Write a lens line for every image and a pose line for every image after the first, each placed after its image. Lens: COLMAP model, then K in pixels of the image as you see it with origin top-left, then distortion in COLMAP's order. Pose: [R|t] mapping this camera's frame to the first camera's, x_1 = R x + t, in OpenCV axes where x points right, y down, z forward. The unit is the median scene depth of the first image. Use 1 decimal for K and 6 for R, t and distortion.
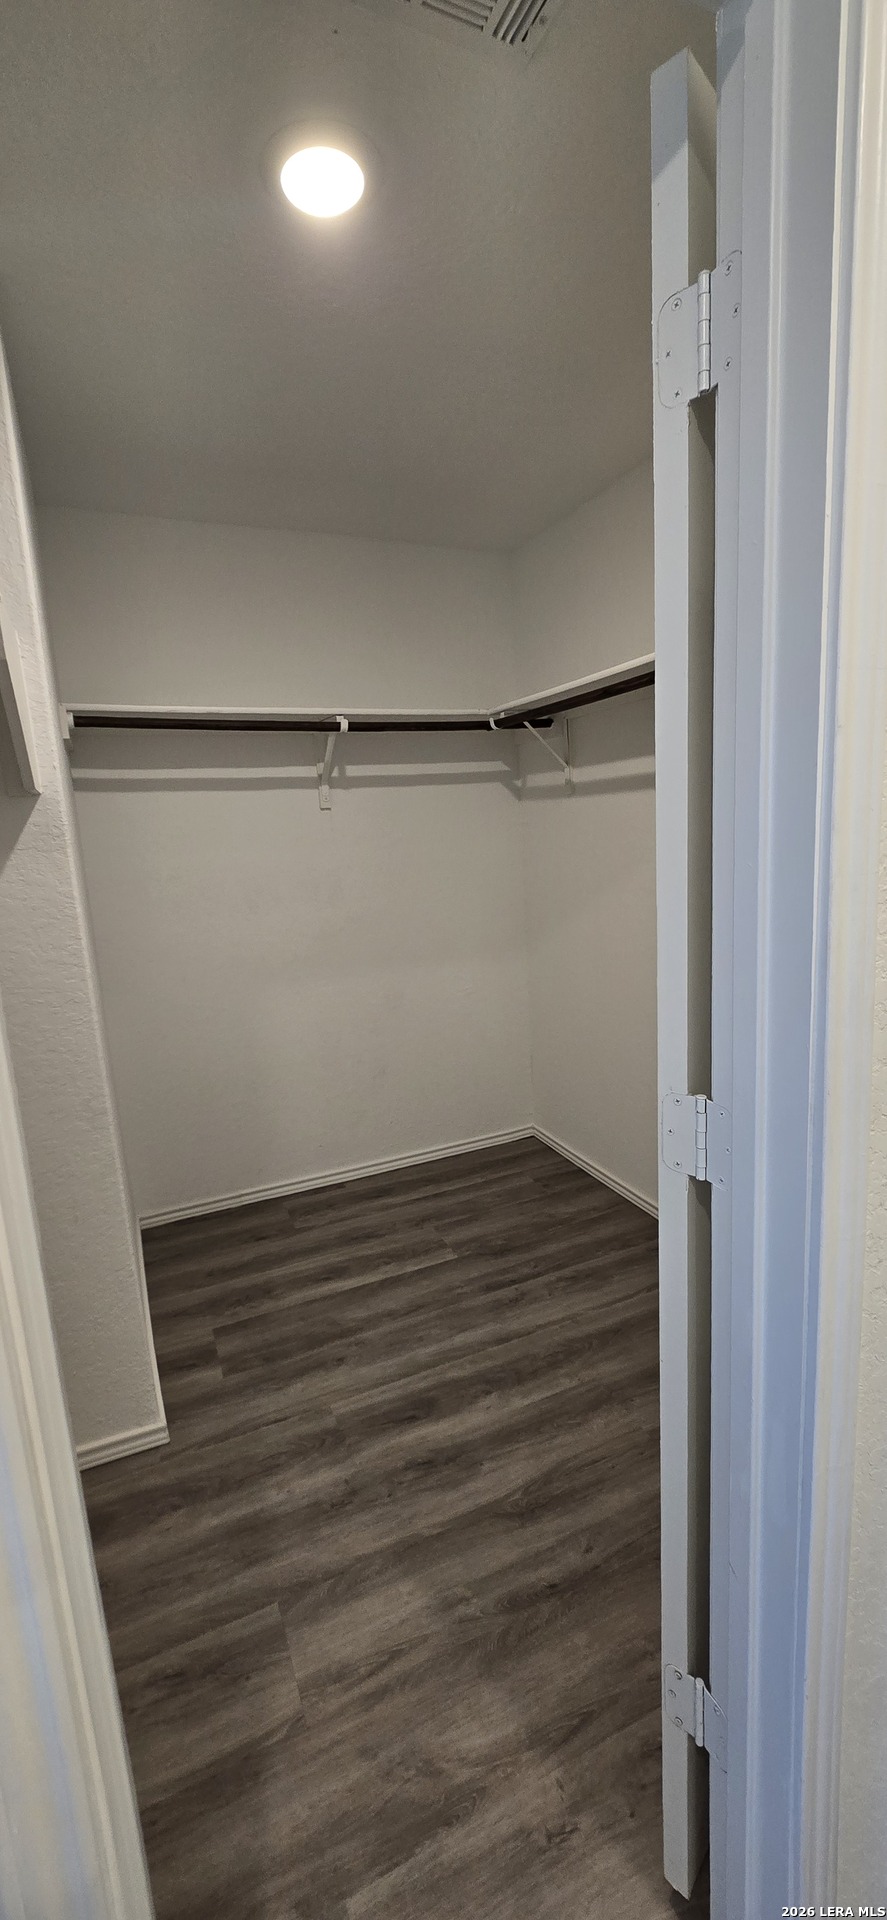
lens RADIAL K [[781.7, 0, 450.9], [0, 781.7, 954.8], [0, 0, 1]] dist [-0.006945, 0.003496]
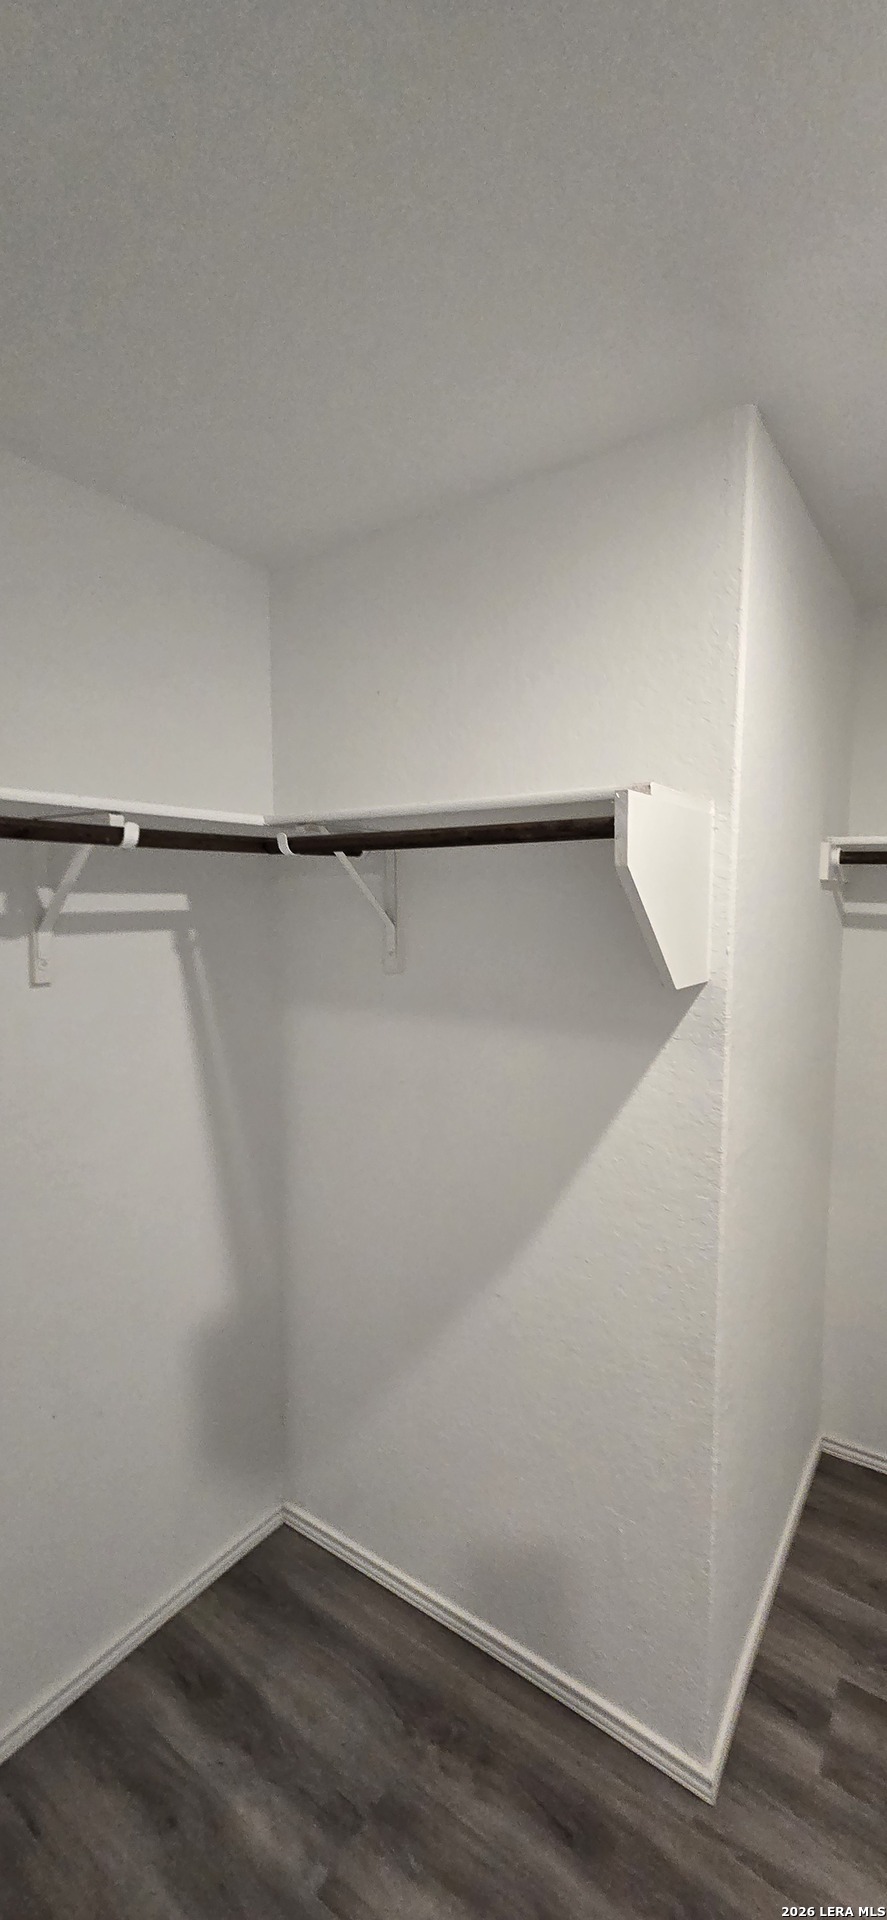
lens RADIAL K [[781.7, 0, 454.2], [0, 781.7, 962.5], [0, 0, 1]] dist [-0.006945, 0.003496]
pose [[0.510672, 0.130714, -0.849781, 0.042535], [-0.182517, 0.982330, 0.041419, -0.139539], [0.840180, 0.133948, 0.525506, 0.202613]]
